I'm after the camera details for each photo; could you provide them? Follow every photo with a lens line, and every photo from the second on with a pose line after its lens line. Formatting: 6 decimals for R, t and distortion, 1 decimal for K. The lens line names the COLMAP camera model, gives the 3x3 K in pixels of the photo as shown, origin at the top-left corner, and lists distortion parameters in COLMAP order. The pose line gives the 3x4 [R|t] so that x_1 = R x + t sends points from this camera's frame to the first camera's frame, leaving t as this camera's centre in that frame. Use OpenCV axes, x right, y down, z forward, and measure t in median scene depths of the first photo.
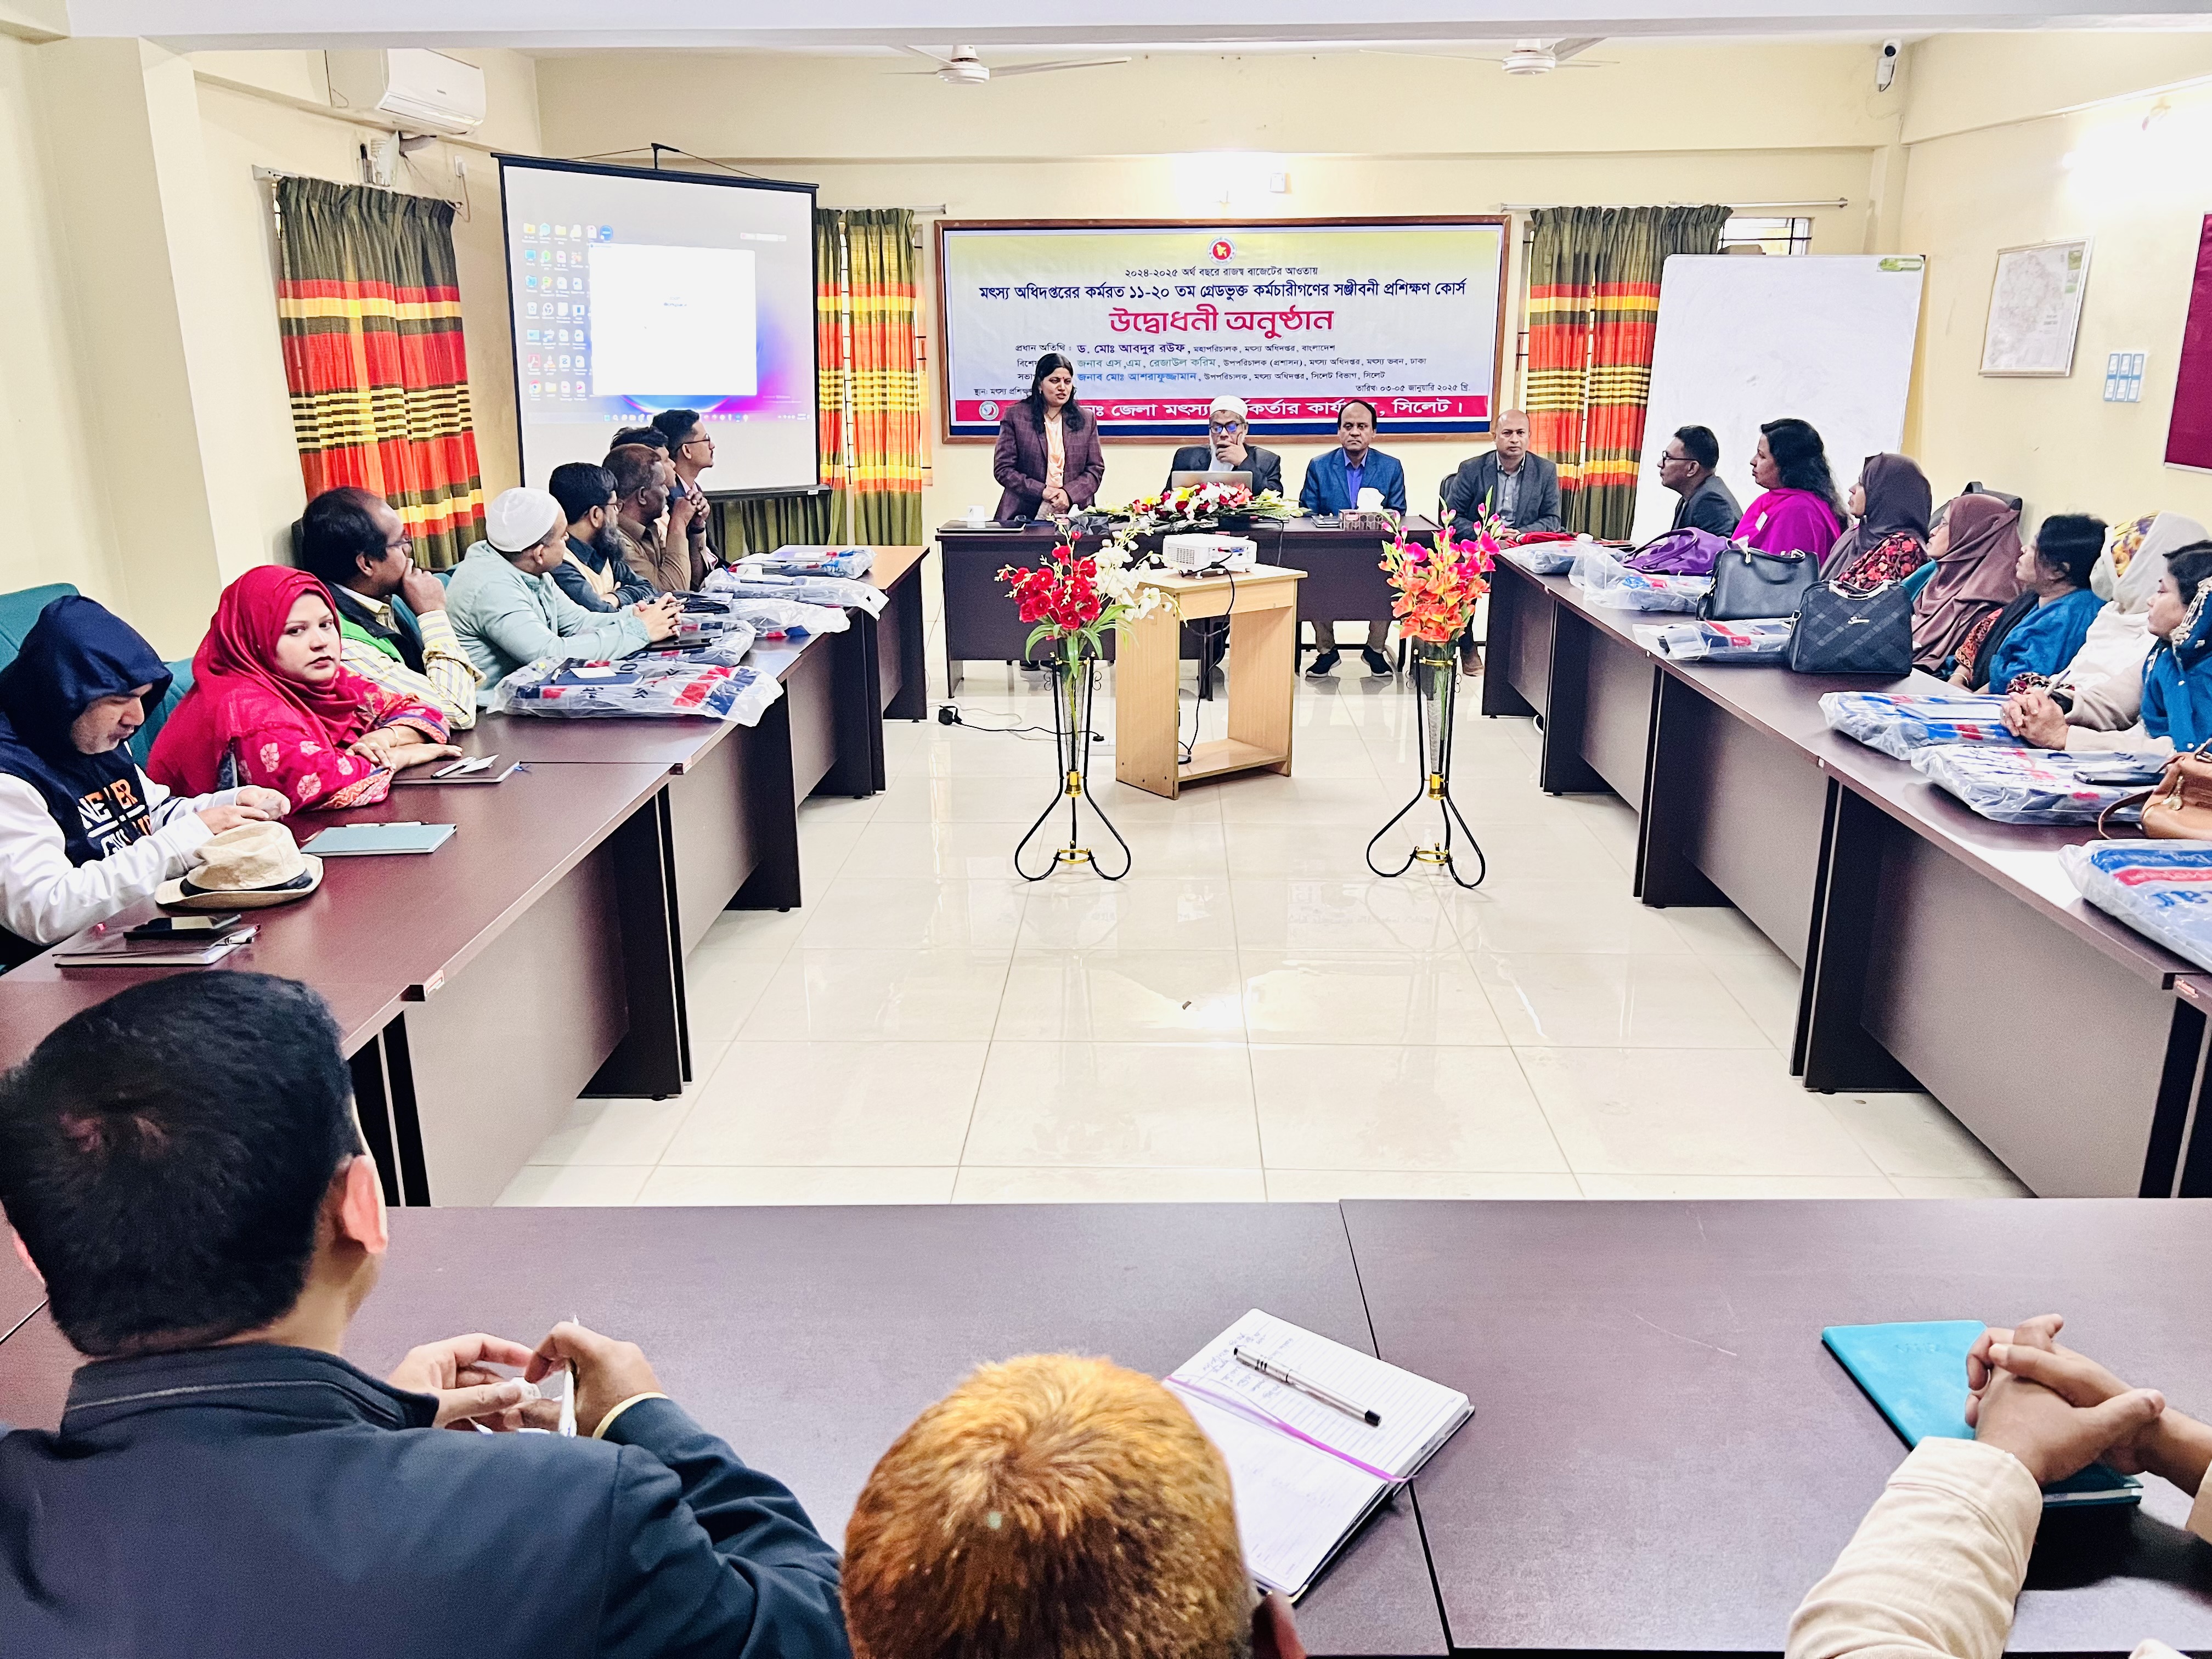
lens RADIAL K [[1761.2, 0, 1082.3], [0, 1761.2, 875.1], [0, 0, 1]] dist [0.010813, -0.026424]
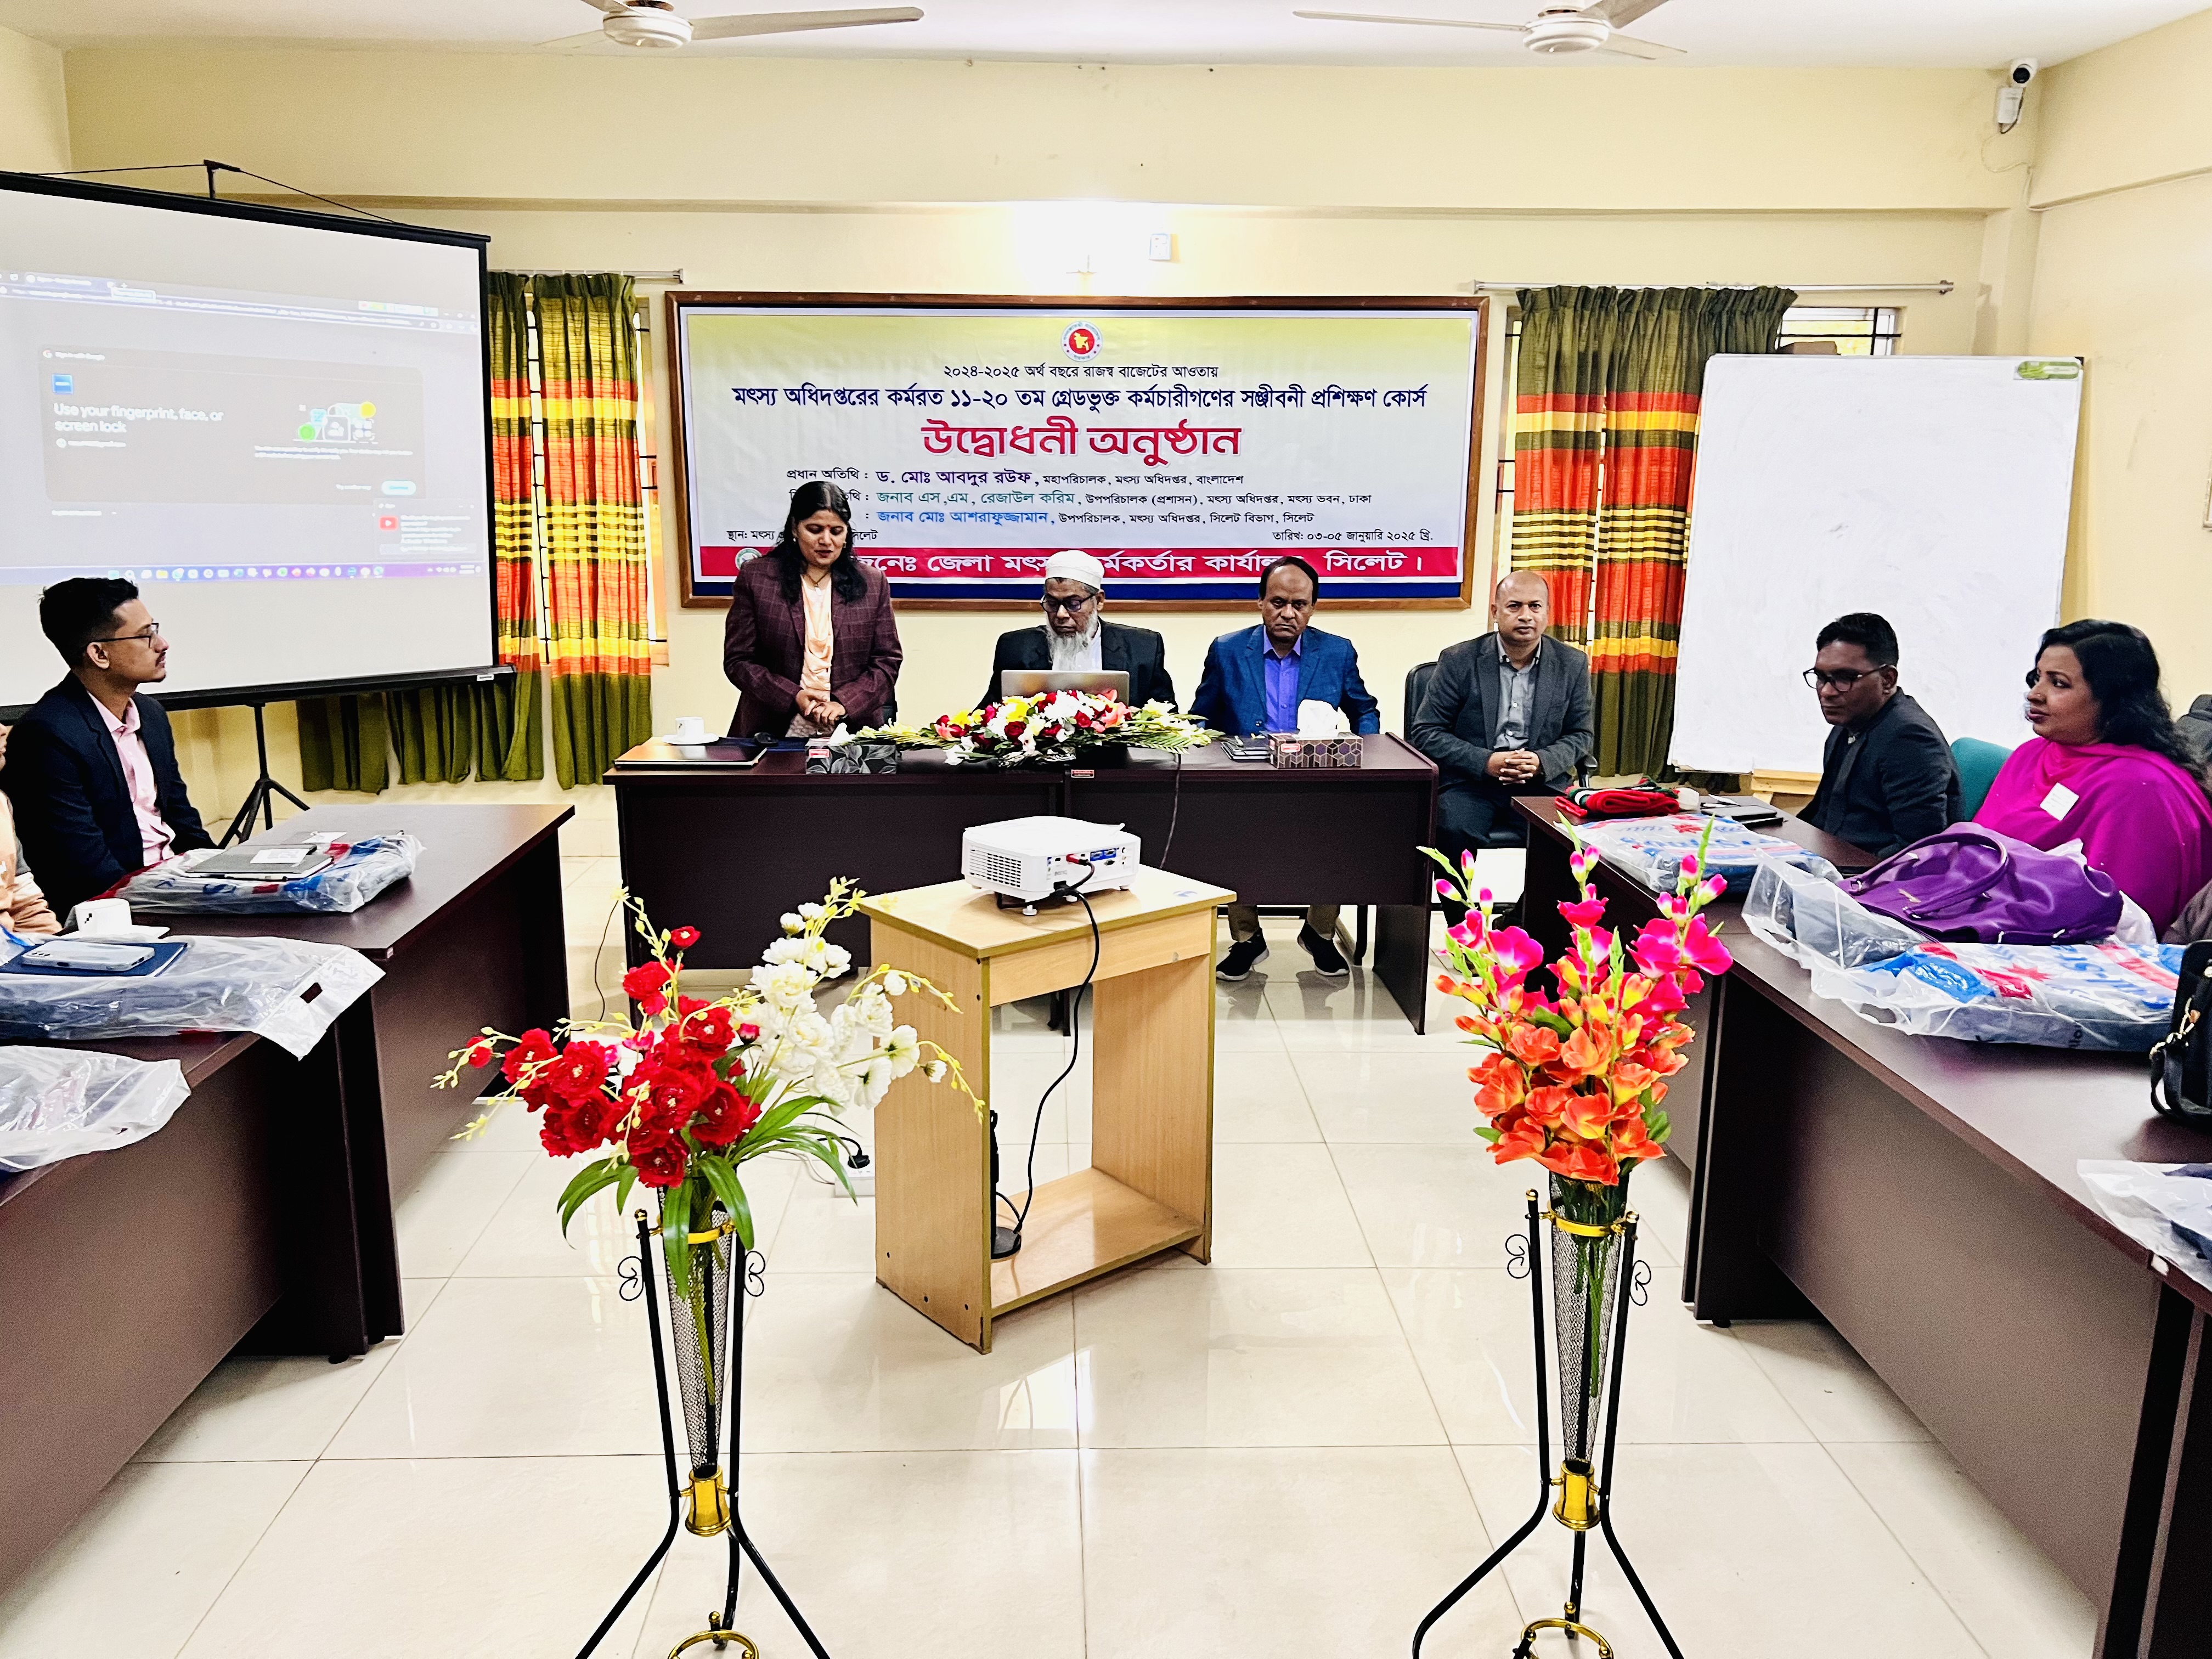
lens RADIAL K [[1761.2, 0, 1090.0], [0, 1761.2, 838.2], [0, 0, 1]] dist [0.010813, -0.026424]
pose [[0.997379, -0.004144, 0.072242, 0.031803], [0.010504, 0.996075, -0.087883, -0.098406], [-0.071594, 0.088411, 0.993508, 0.329762]]
